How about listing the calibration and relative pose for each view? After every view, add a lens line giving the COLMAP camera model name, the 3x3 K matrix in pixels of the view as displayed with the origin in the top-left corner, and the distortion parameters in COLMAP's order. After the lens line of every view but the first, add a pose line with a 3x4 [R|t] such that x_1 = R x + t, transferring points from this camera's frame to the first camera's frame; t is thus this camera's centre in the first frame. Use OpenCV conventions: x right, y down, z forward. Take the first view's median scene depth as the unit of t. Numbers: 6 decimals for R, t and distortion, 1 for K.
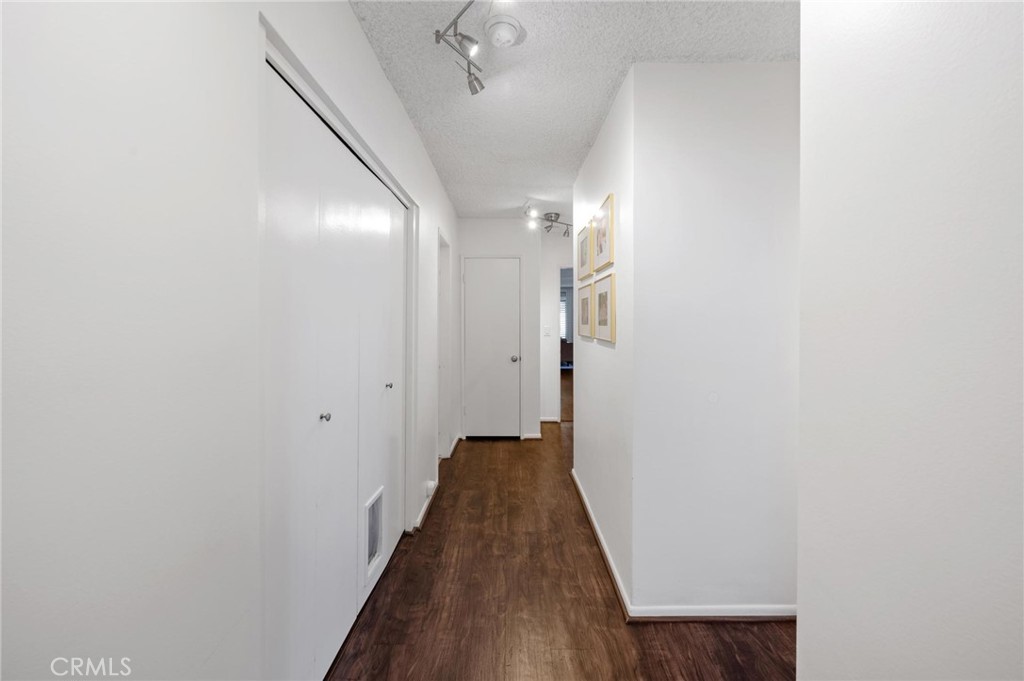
lens RADIAL K [[413.2, 0, 513.3], [0, 413.2, 334.1], [0, 0, 1]] dist [-0.001201, -0.000052]
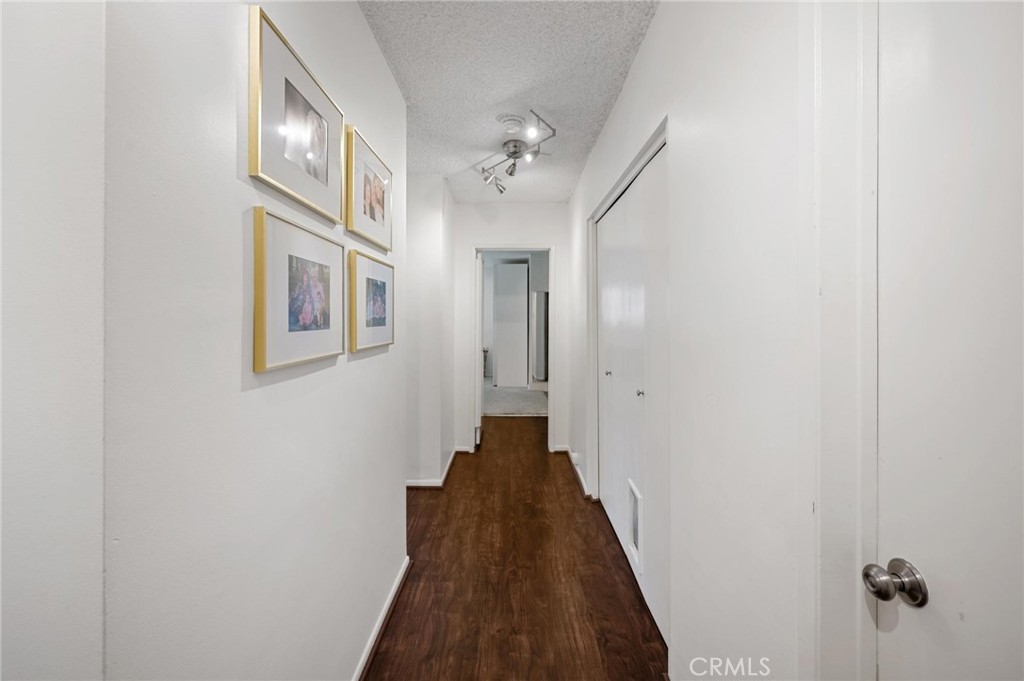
lens RADIAL K [[413.2, 0, 508.5], [0, 413.2, 315.8], [0, 0, 1]] dist [-0.001201, -0.000052]
pose [[-0.999931, 0.004131, 0.010969, -0.028232], [0.004473, 0.999499, 0.031324, -0.079825], [-0.010834, 0.031370, -0.999449, 1.934185]]
